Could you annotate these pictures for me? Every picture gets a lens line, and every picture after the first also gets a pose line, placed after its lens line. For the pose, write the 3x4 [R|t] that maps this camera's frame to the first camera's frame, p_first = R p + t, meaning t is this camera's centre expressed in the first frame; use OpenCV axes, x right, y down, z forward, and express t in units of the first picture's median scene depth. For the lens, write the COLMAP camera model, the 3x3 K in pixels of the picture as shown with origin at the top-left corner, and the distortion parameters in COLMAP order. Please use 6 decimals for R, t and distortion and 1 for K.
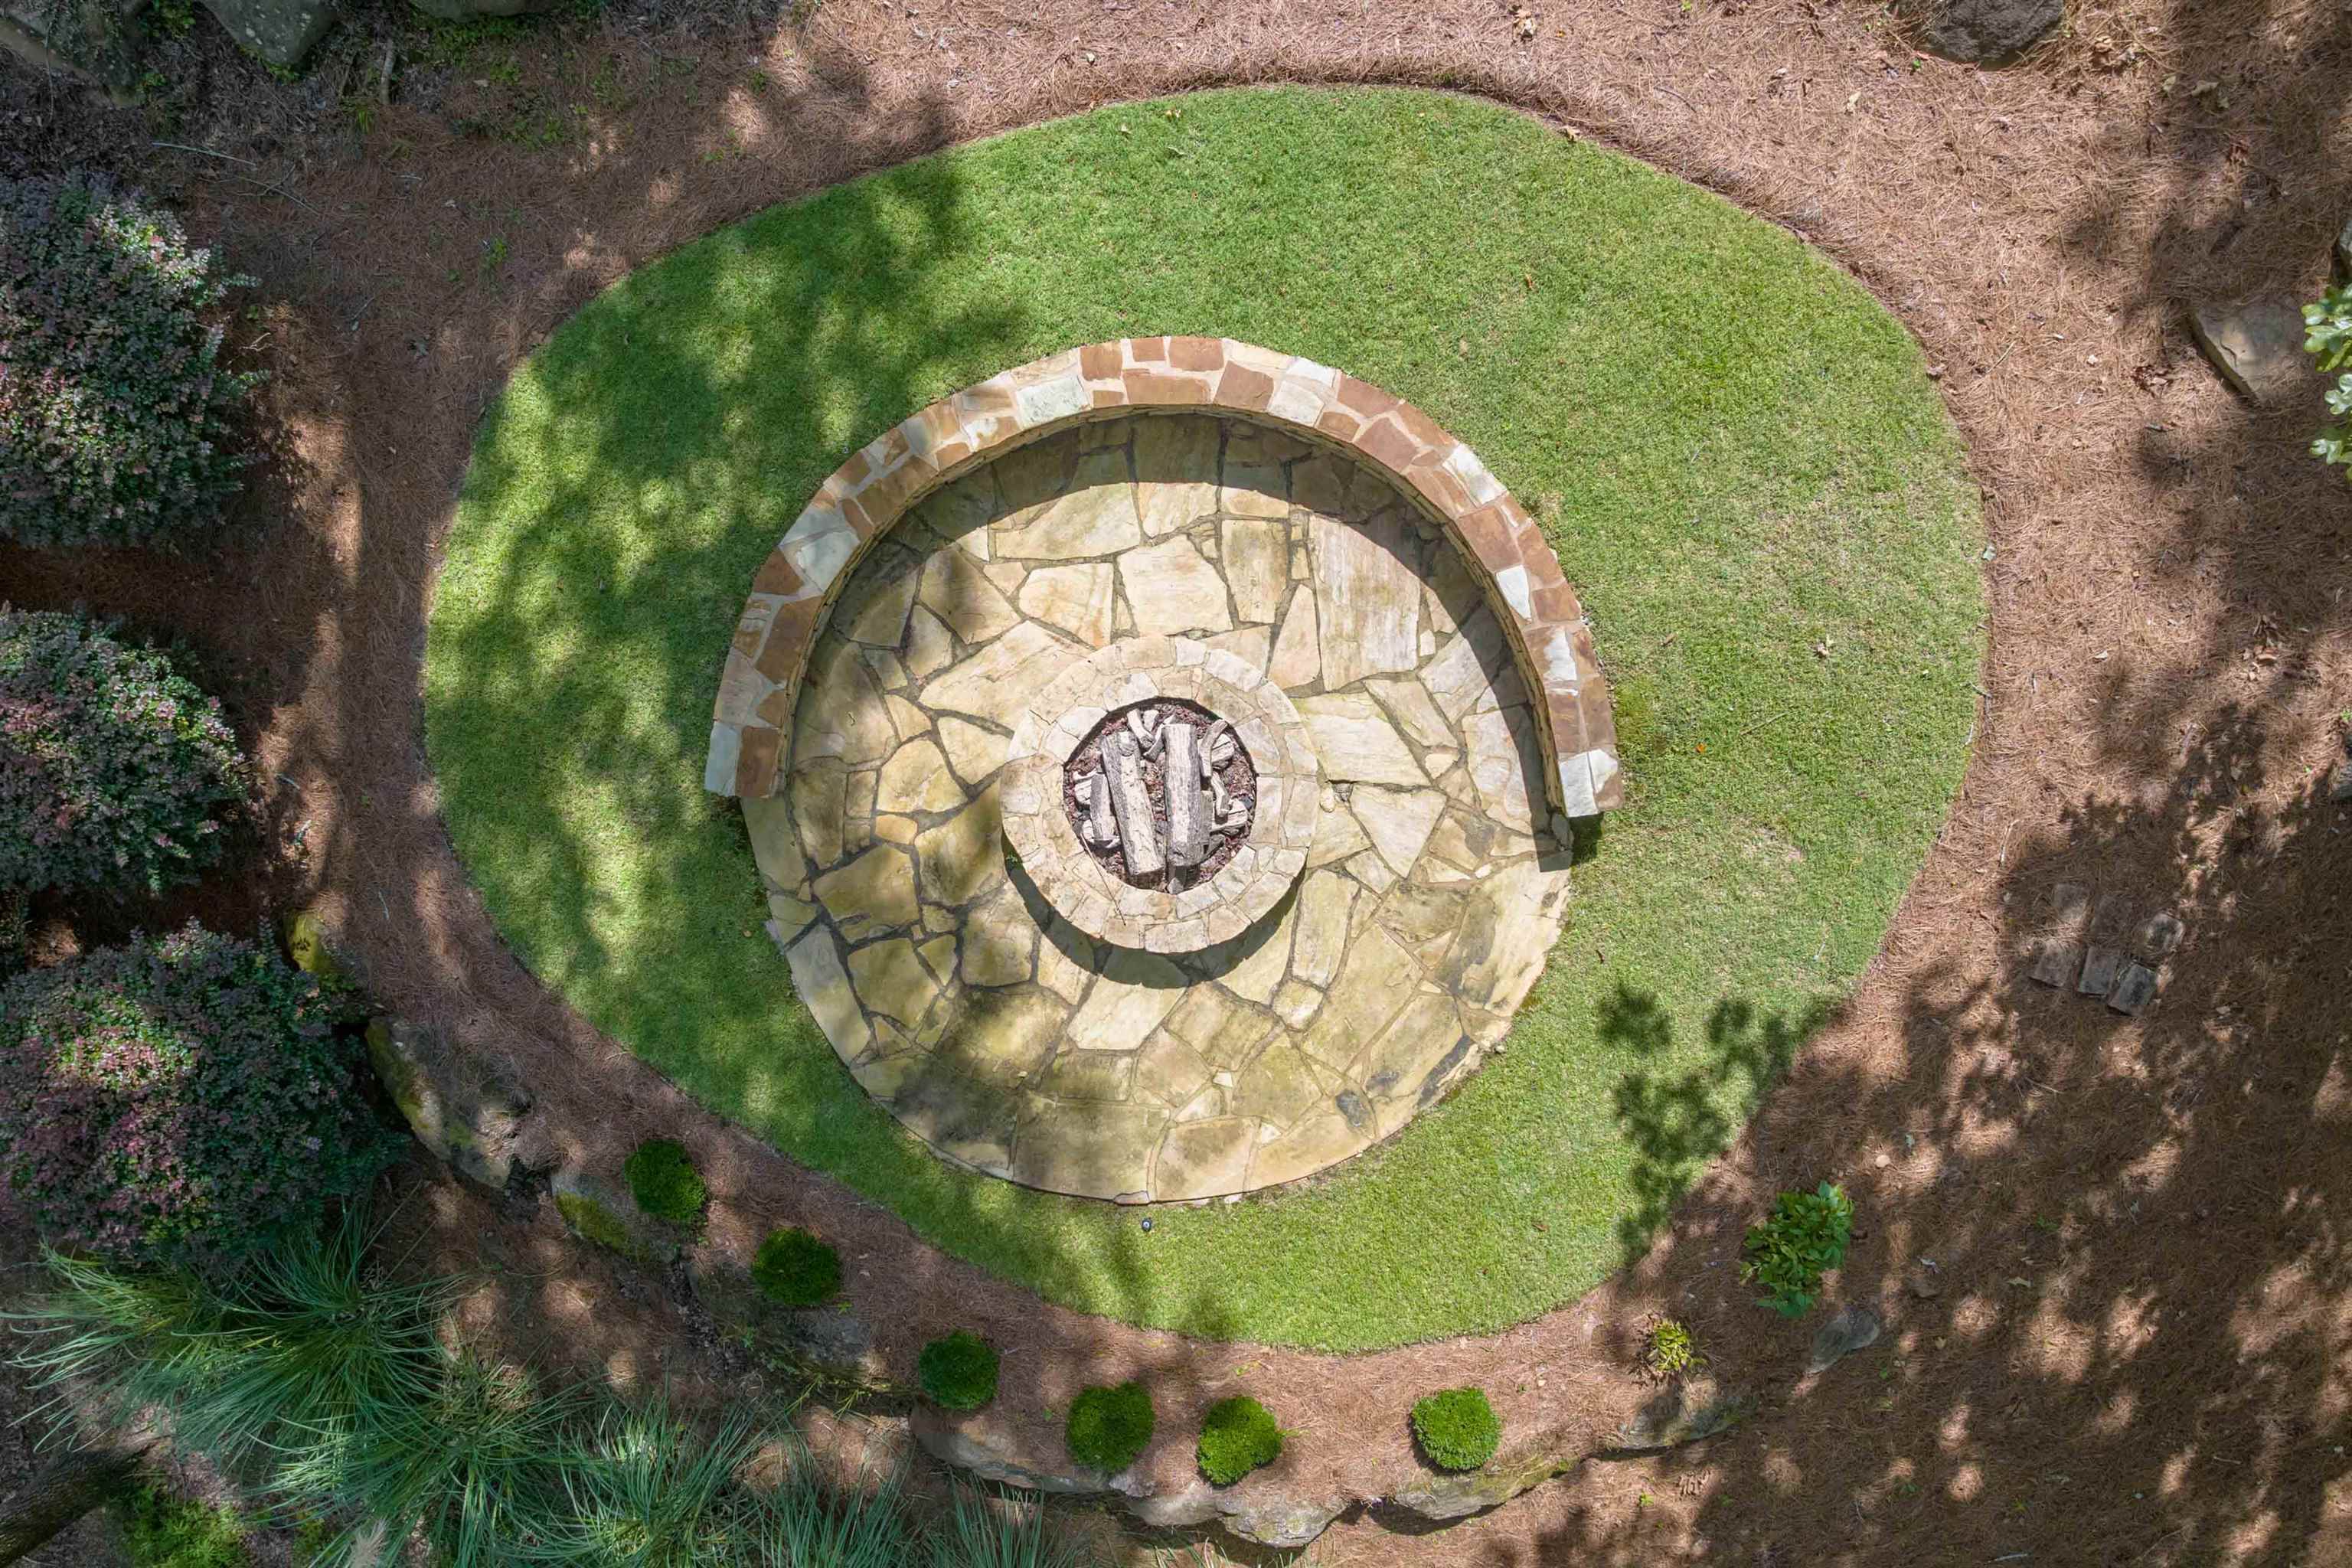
lens RADIAL K [[1656.2, 0, 1170.0], [0, 1656.2, 791.7], [0, 0, 1]] dist [-0.023246, -0.024302]
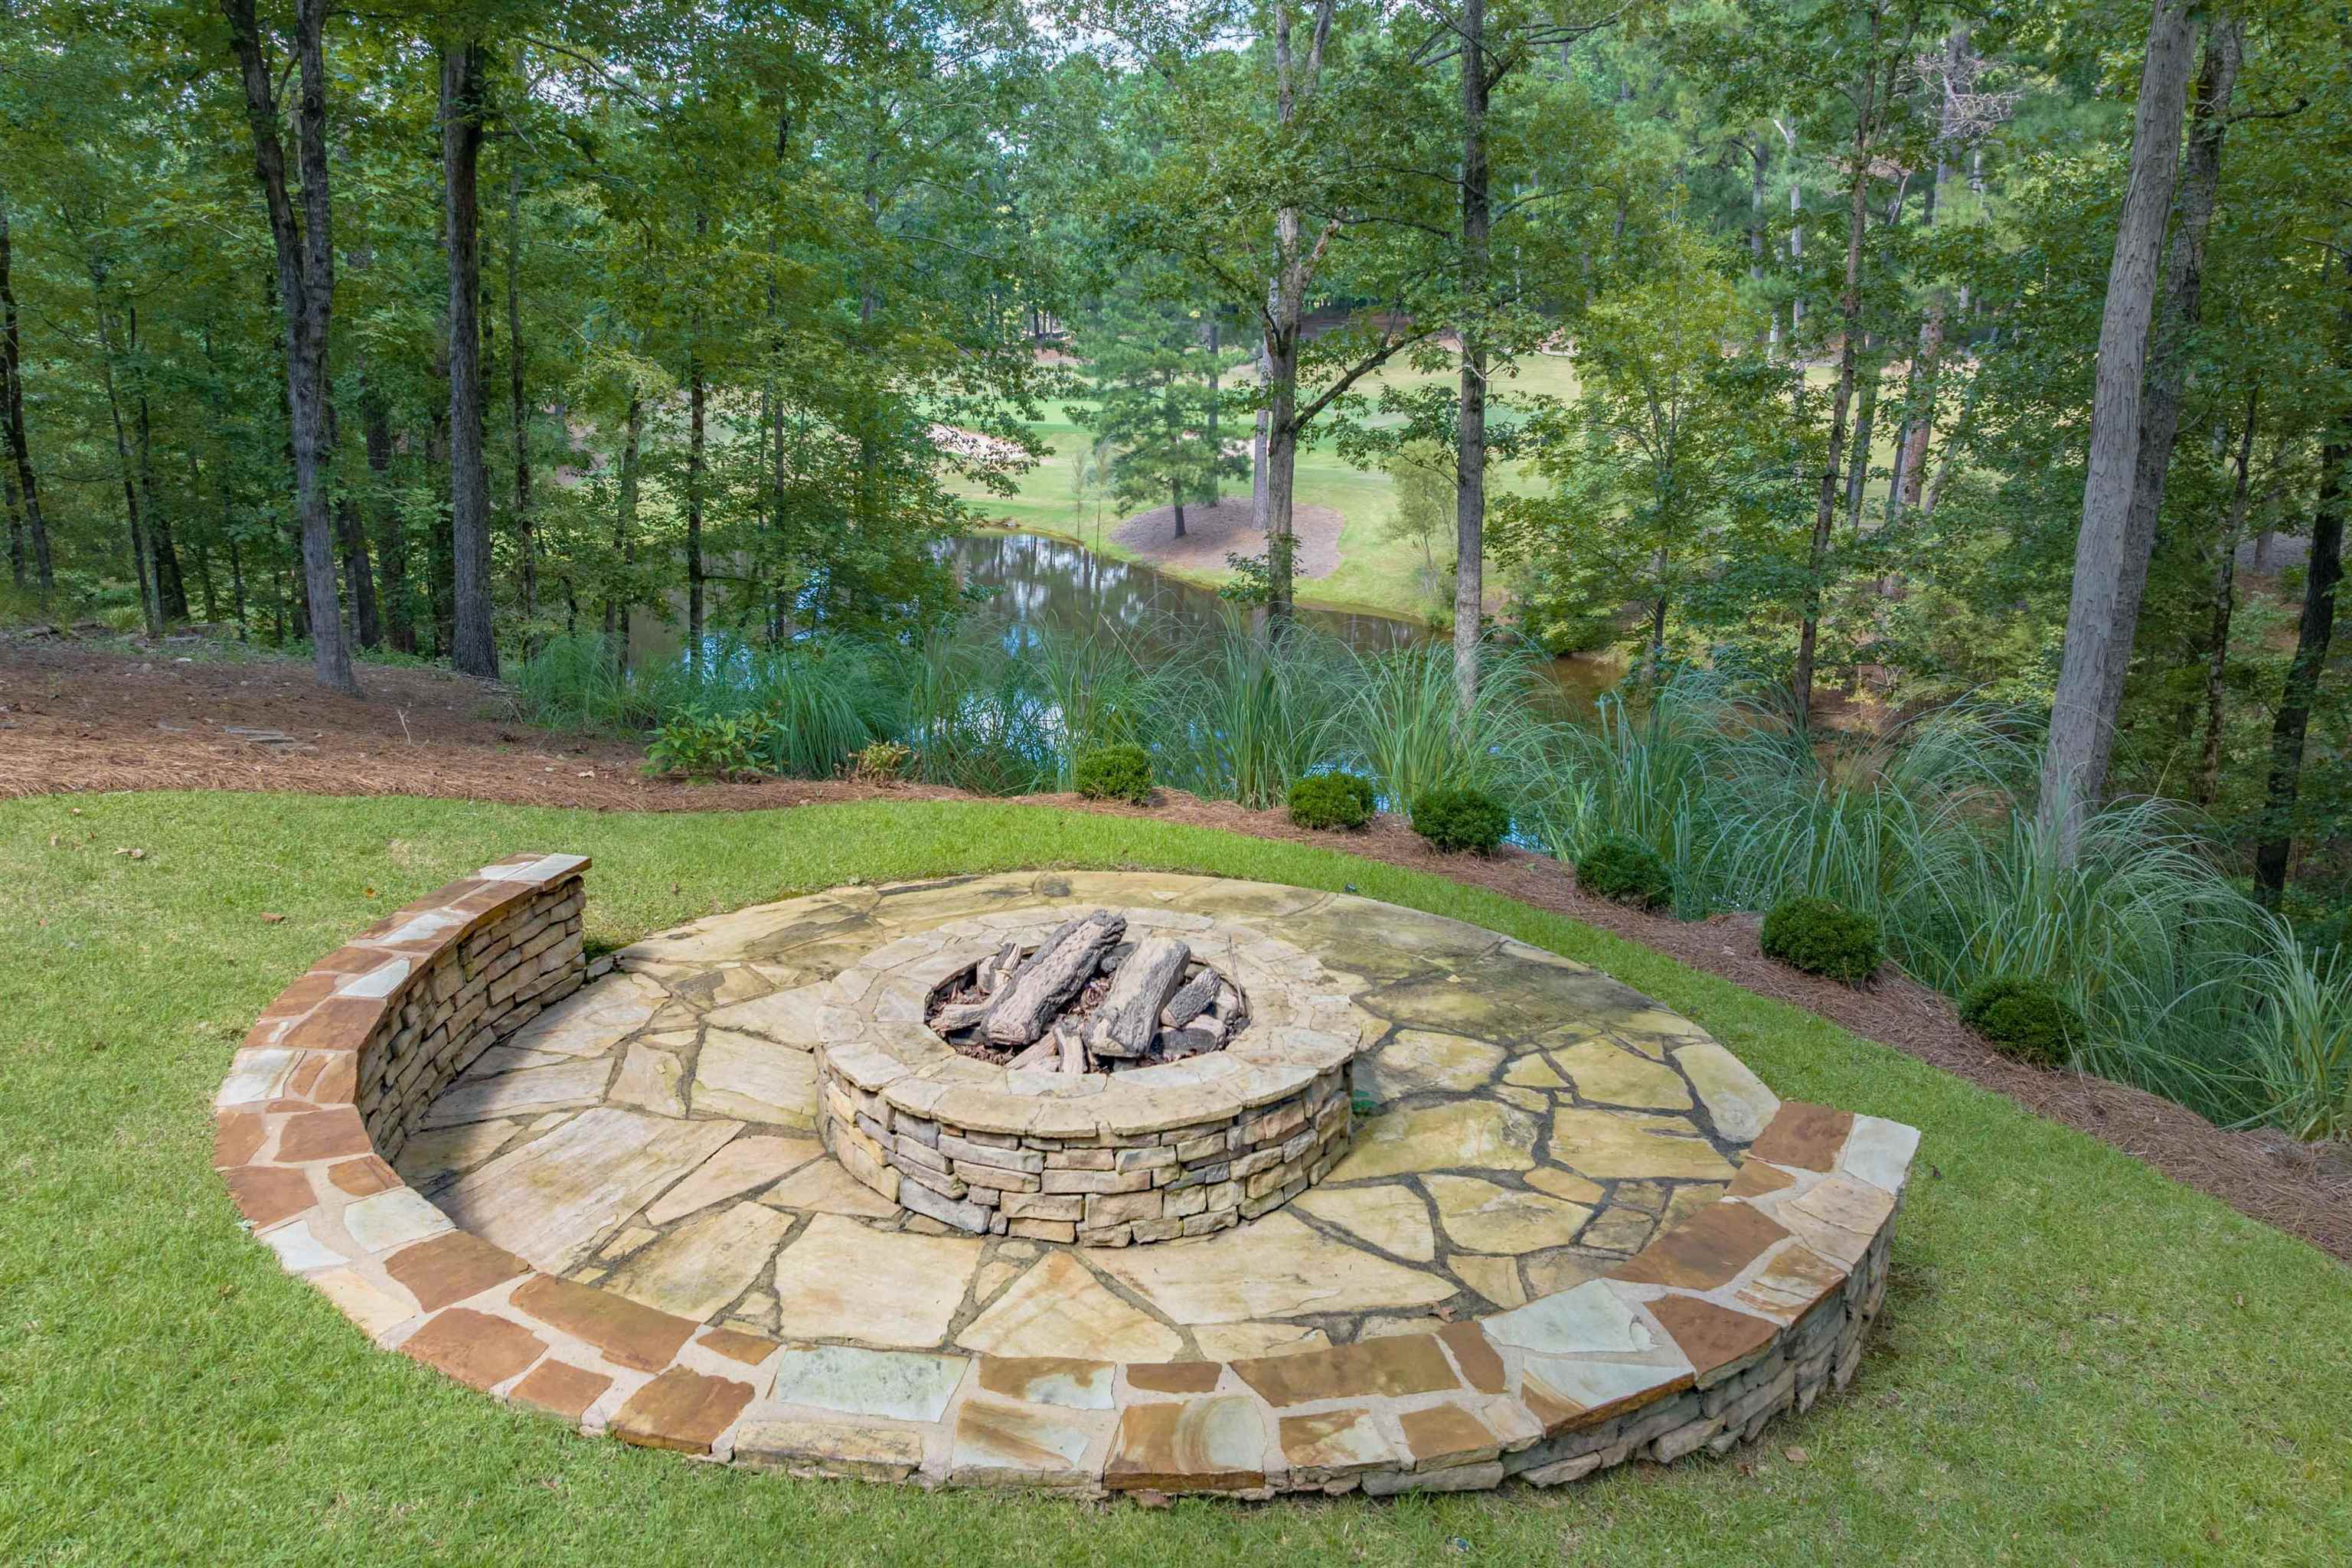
lens RADIAL K [[1656.2, 0, 1170.0], [0, 1656.2, 791.7], [0, 0, 1]] dist [-0.023246, -0.024302]
pose [[-0.911212, -0.126944, 0.391890, -0.243384], [0.411808, -0.256891, 0.874312, -0.464901], [-0.010315, 0.958067, 0.286358, 0.729160]]
